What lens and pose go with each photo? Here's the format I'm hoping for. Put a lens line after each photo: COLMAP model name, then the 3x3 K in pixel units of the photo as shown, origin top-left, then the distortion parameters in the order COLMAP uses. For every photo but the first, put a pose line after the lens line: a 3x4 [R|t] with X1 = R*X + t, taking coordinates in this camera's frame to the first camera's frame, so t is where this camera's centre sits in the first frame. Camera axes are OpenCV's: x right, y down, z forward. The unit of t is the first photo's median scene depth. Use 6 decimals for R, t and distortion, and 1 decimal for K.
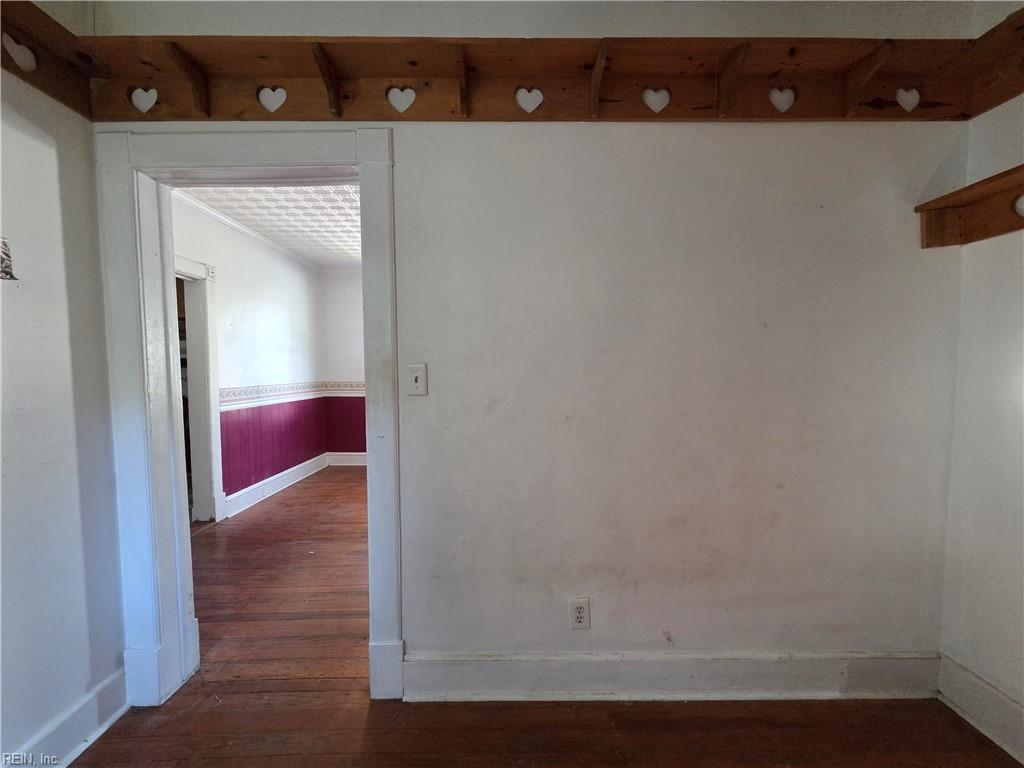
lens RADIAL K [[423.0, 0, 510.9], [0, 423.0, 391.9], [0, 0, 1]] dist [0.003889, 0.000440]
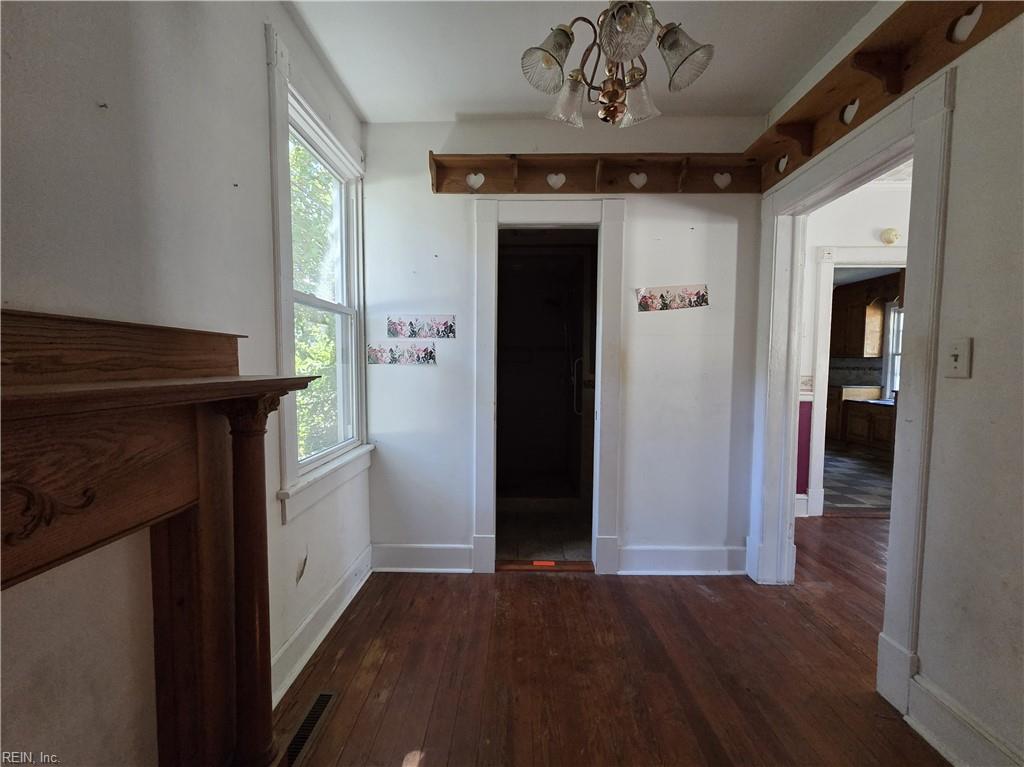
lens RADIAL K [[423.0, 0, 510.9], [0, 423.0, 391.4], [0, 0, 1]] dist [0.003889, 0.000440]
pose [[-0.019991, 0.075614, -0.996937, 0.624197], [-0.061952, 0.995126, 0.076719, 0.024347], [0.997879, 0.063296, -0.015209, 0.145406]]
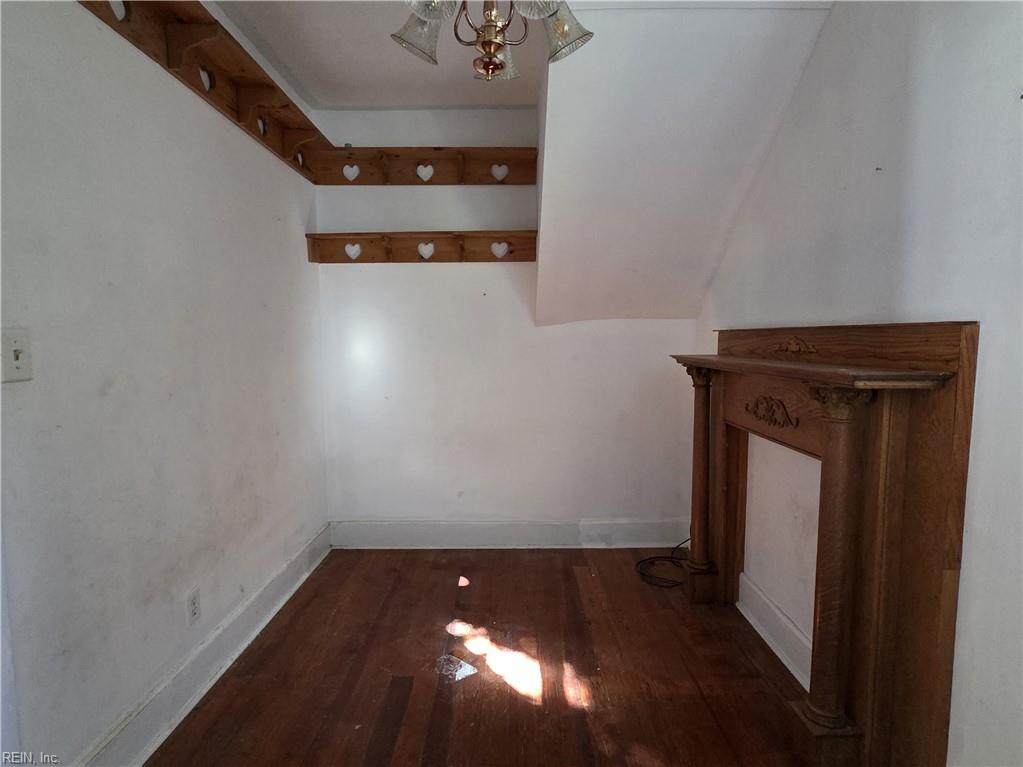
lens RADIAL K [[564.8, 0, 513.7], [0, 564.8, 392.9], [0, 0, 1]] dist [-0.000018, 0.000127]
pose [[0.002750, -0.086745, 0.996227, -1.026601], [0.064971, 0.994141, 0.086384, 0.001854], [-0.997883, 0.064489, 0.008370, 0.265297]]
